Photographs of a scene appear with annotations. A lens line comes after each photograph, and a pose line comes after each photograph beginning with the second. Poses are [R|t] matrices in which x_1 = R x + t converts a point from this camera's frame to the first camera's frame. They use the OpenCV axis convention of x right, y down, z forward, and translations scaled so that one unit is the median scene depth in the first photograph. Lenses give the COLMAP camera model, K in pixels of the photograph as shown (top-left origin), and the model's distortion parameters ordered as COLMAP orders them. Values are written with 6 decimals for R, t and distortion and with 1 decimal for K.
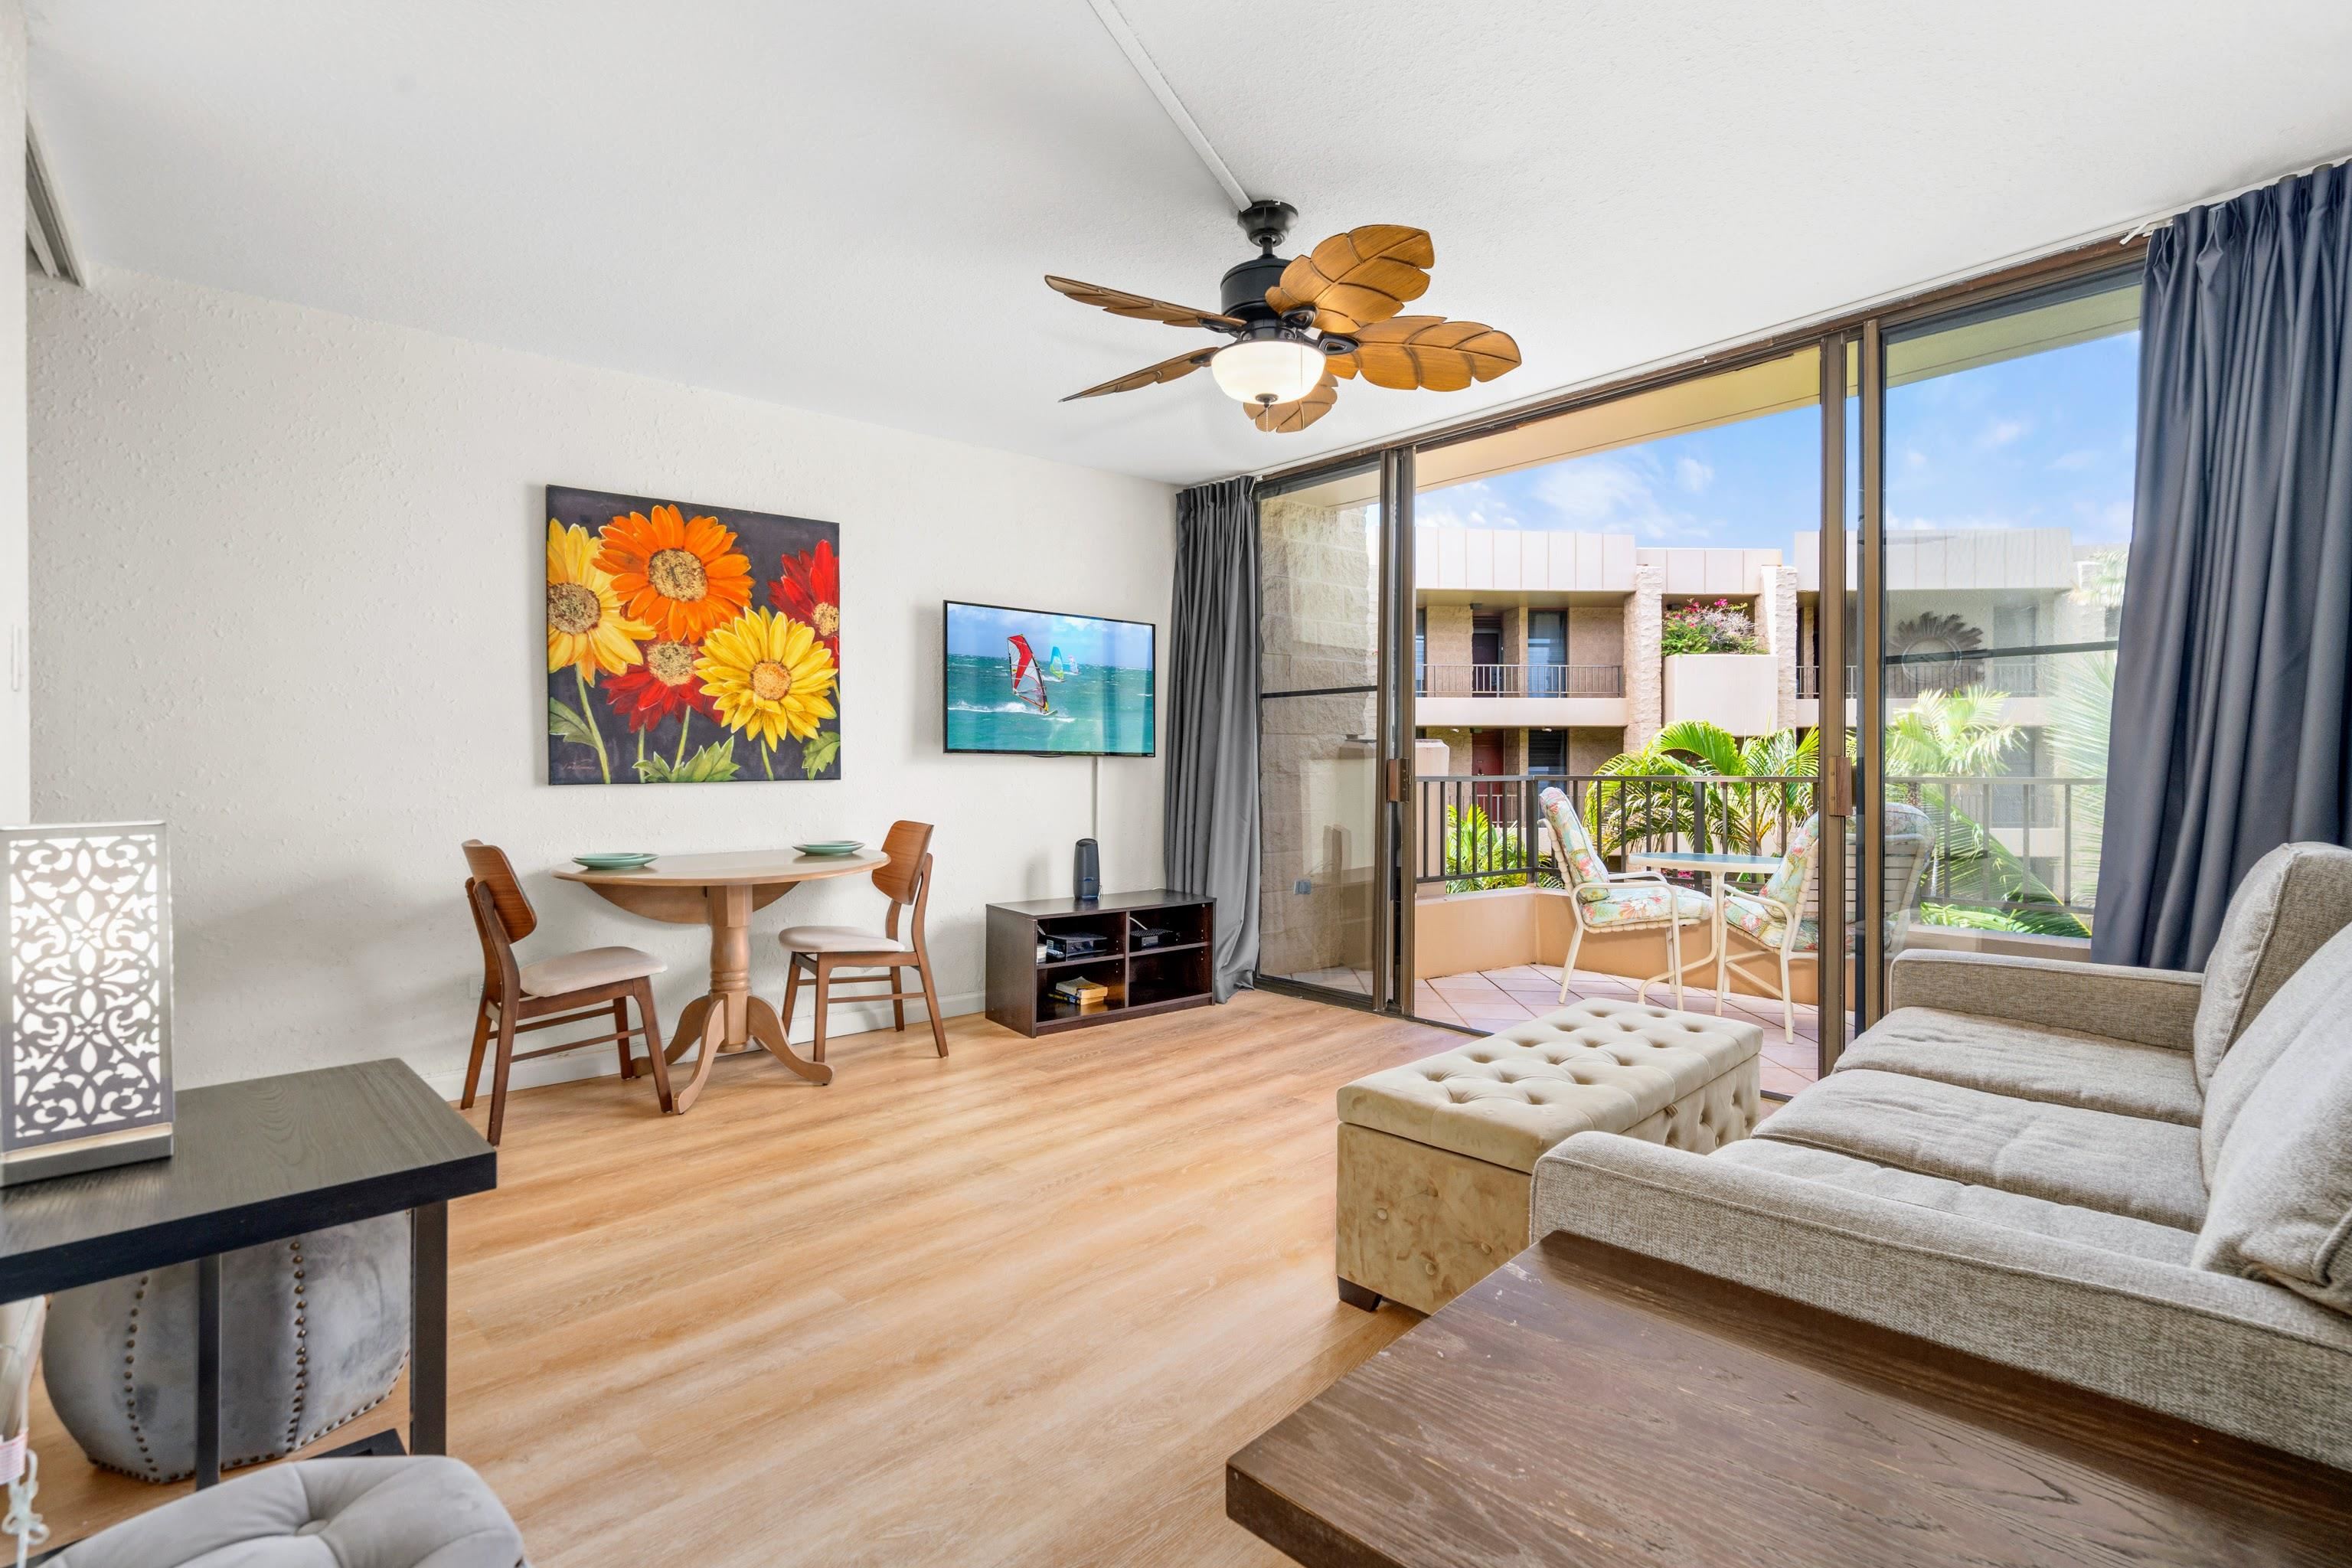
lens RADIAL K [[1124.0, 0, 1175.0], [0, 1124.0, 772.9], [0, 0, 1]] dist [0.002562, 0.000580]
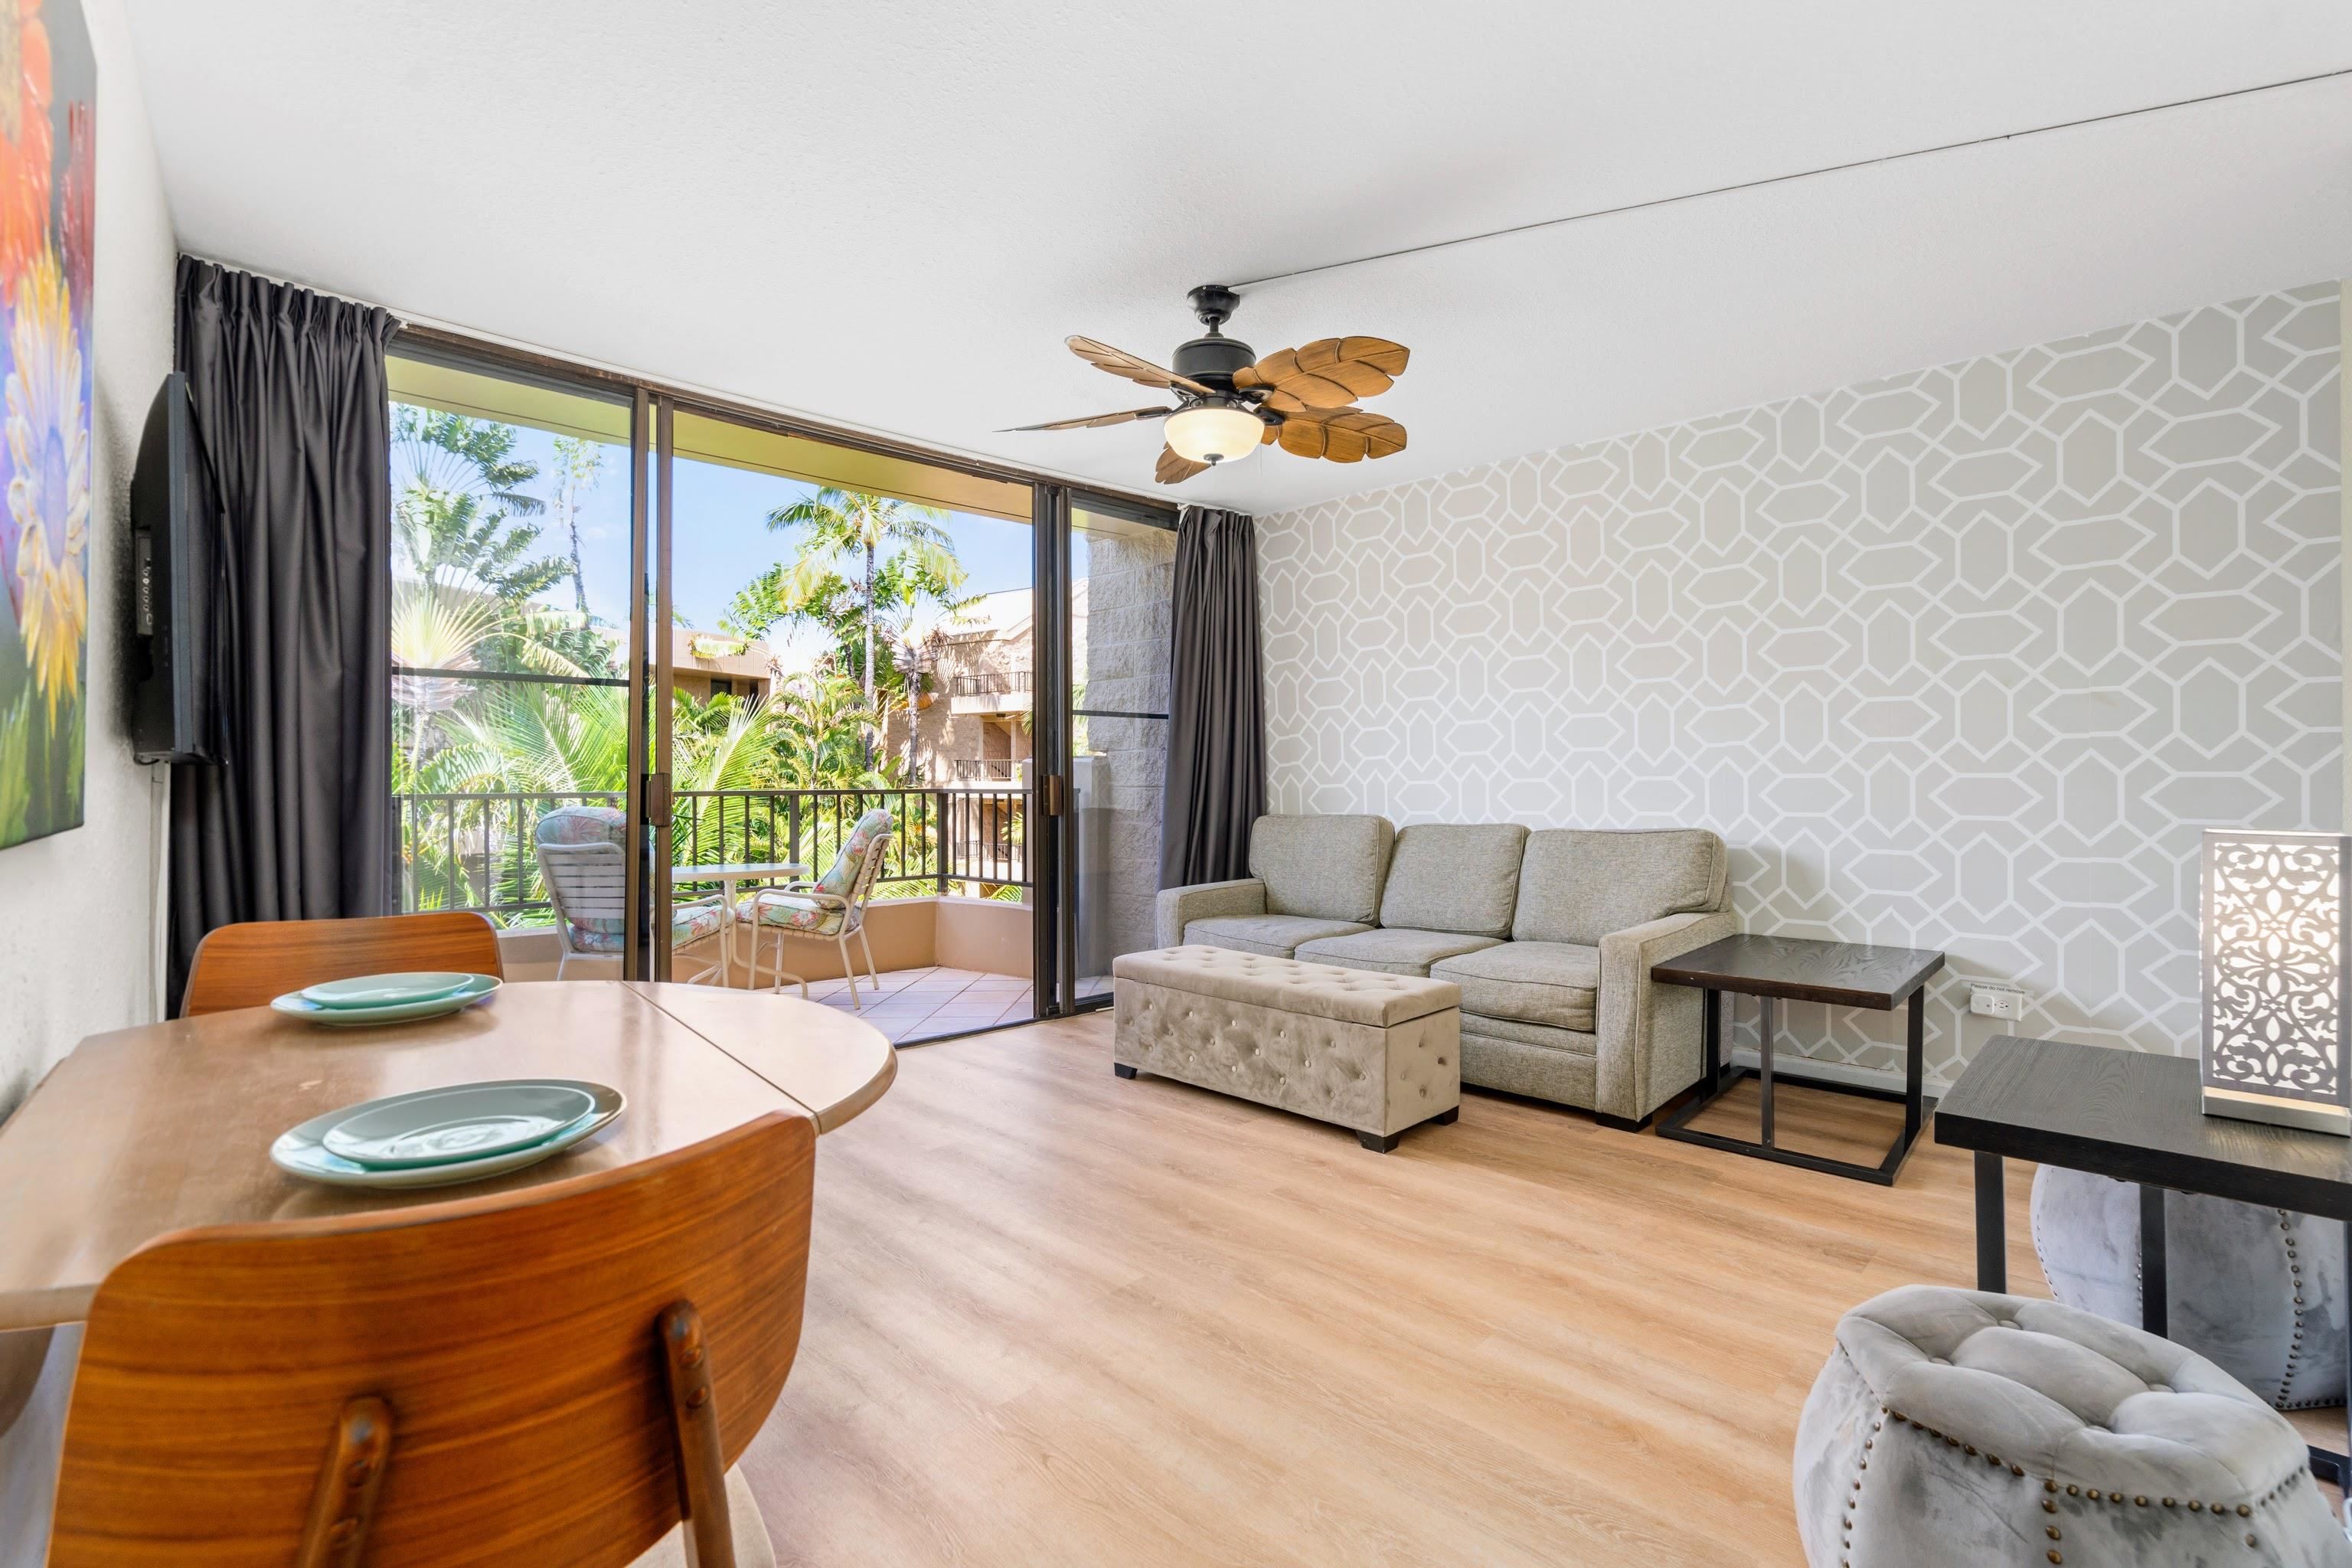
lens RADIAL K [[1078.2, 0, 1209.4], [0, 1078.2, 782.3], [0, 0, 1]] dist [0.000117, 0.000161]
pose [[-0.048886, -0.008052, 0.998772, -0.696267], [0.012060, 0.999890, 0.008651, -0.012782], [-0.998732, 0.012468, -0.048783, 0.736915]]
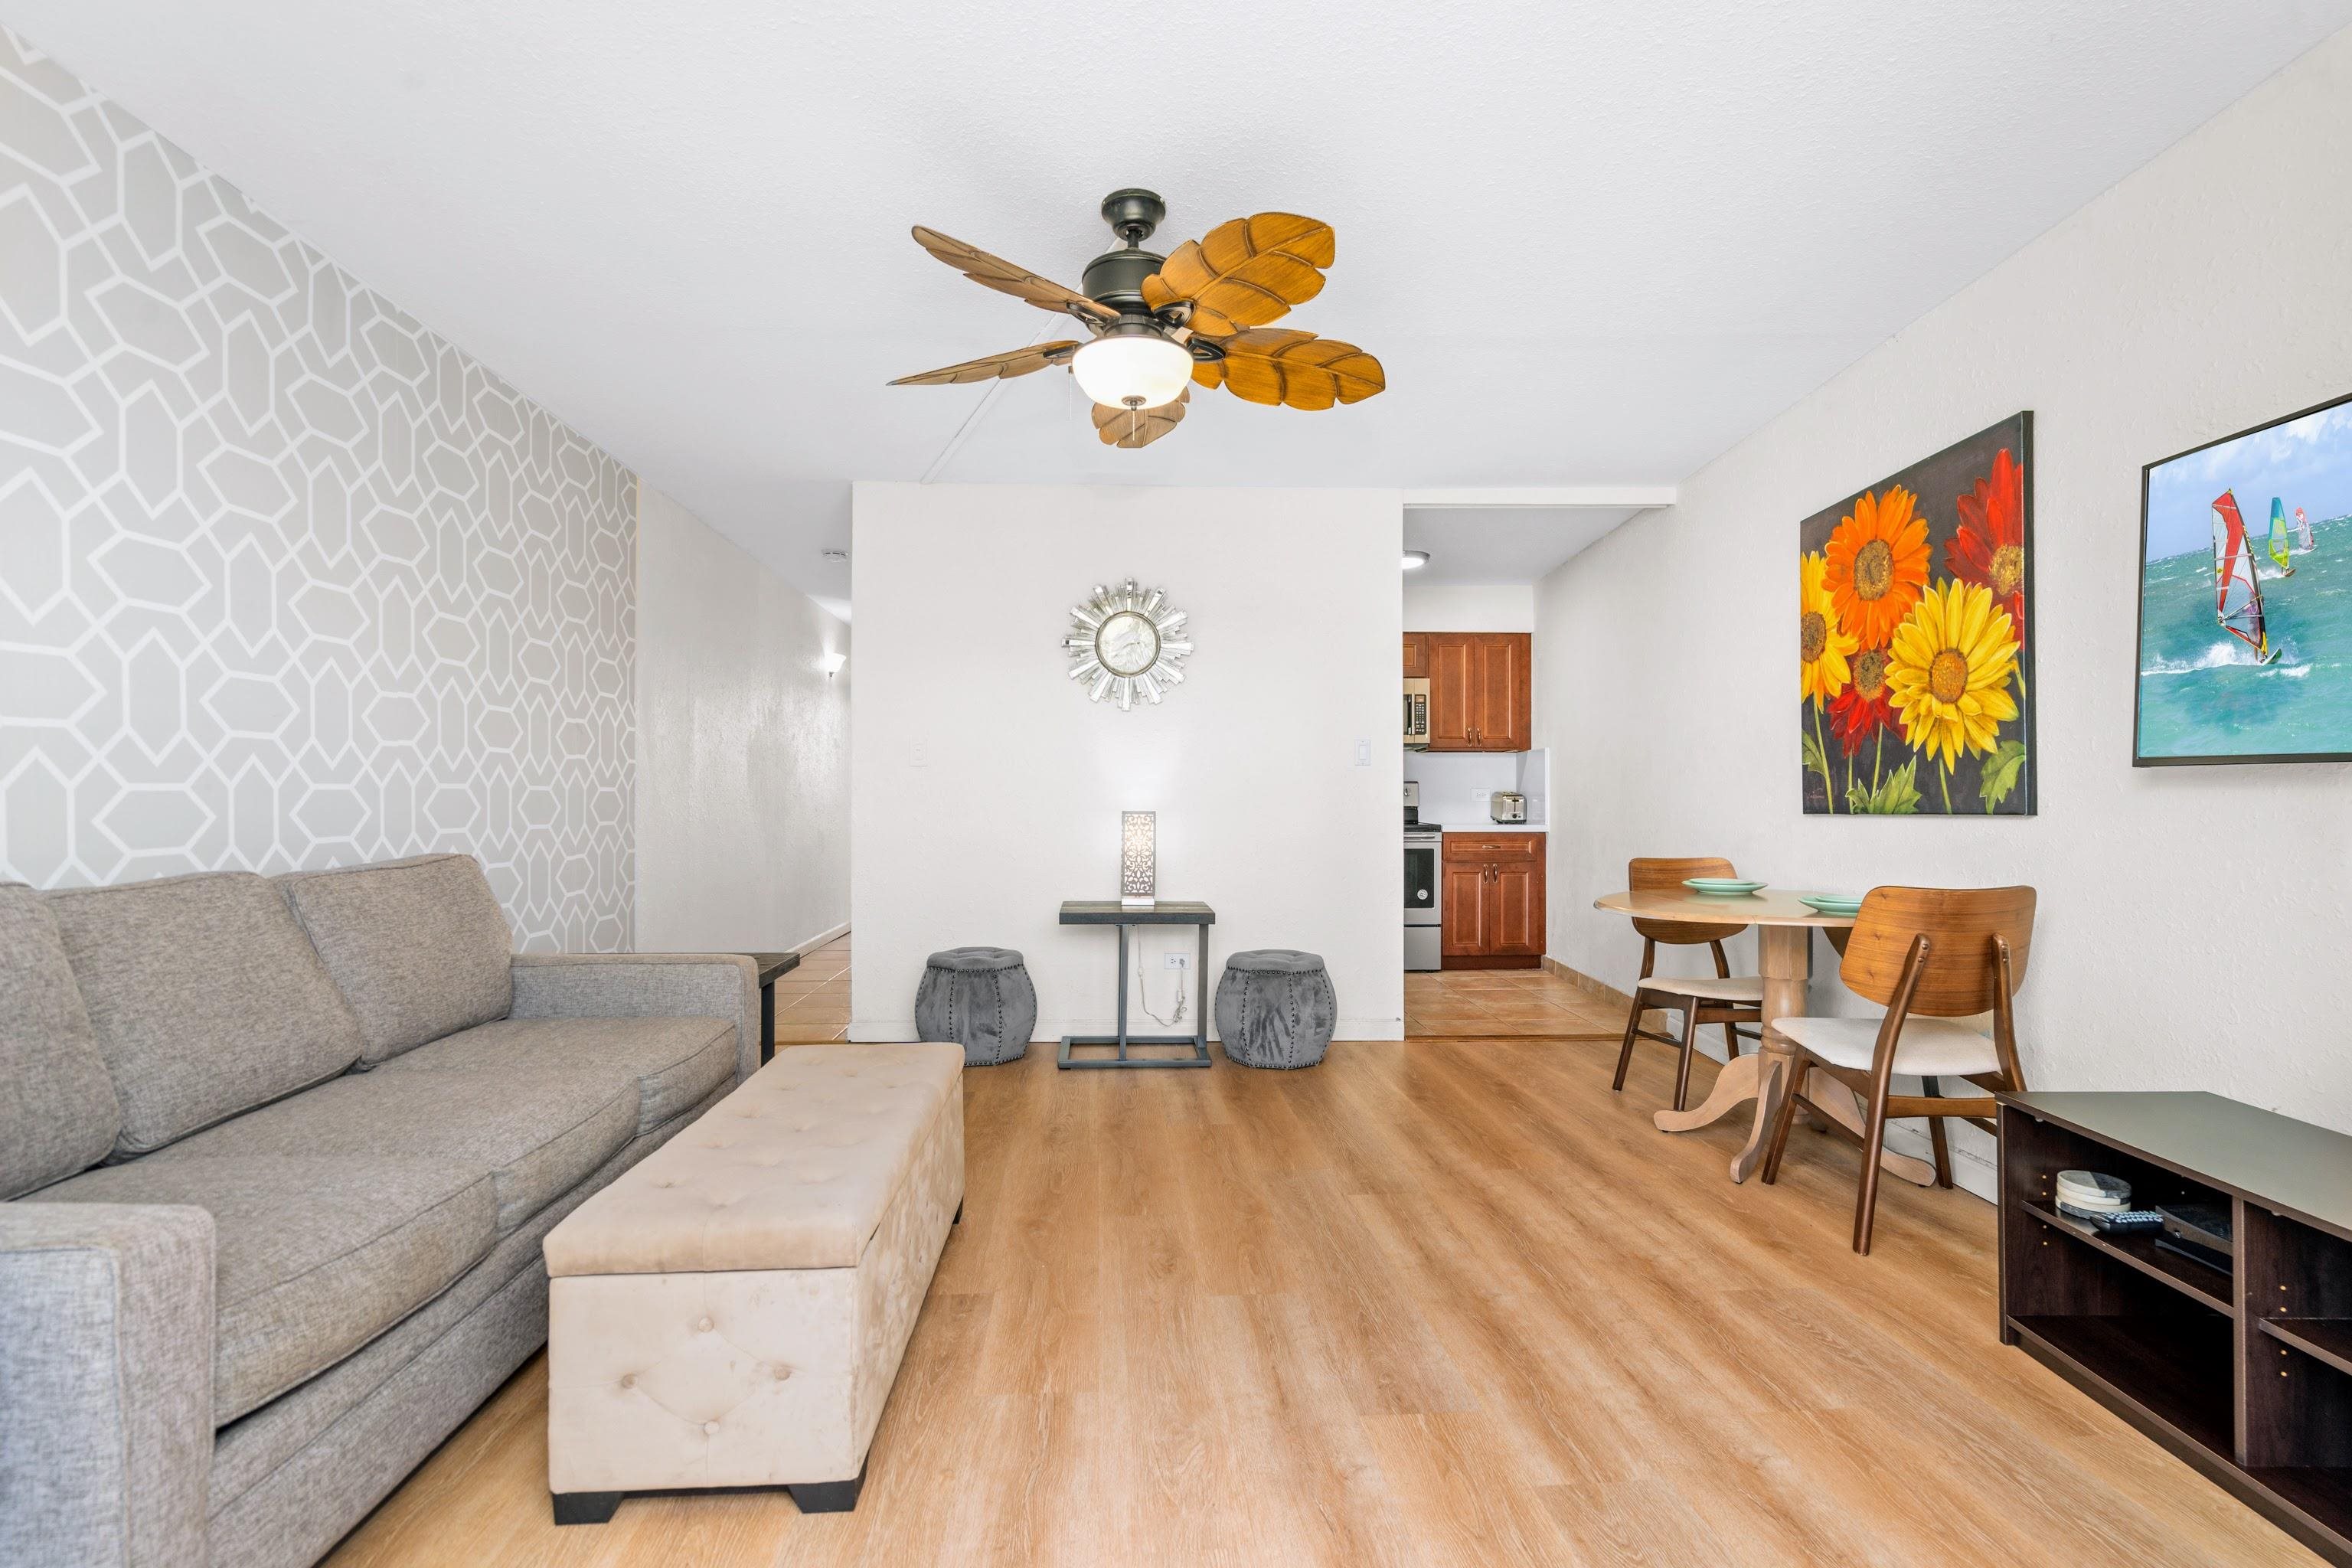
lens RADIAL K [[1041.9, 0, 1166.7], [0, 1041.9, 810.6], [0, 0, 1]] dist [0.001946, 0.000136]
pose [[-0.661051, 0.005059, -0.750324, 0.499109], [-0.008137, 0.999870, 0.013910, -0.000954], [0.750297, 0.015301, -0.660924, 1.111476]]
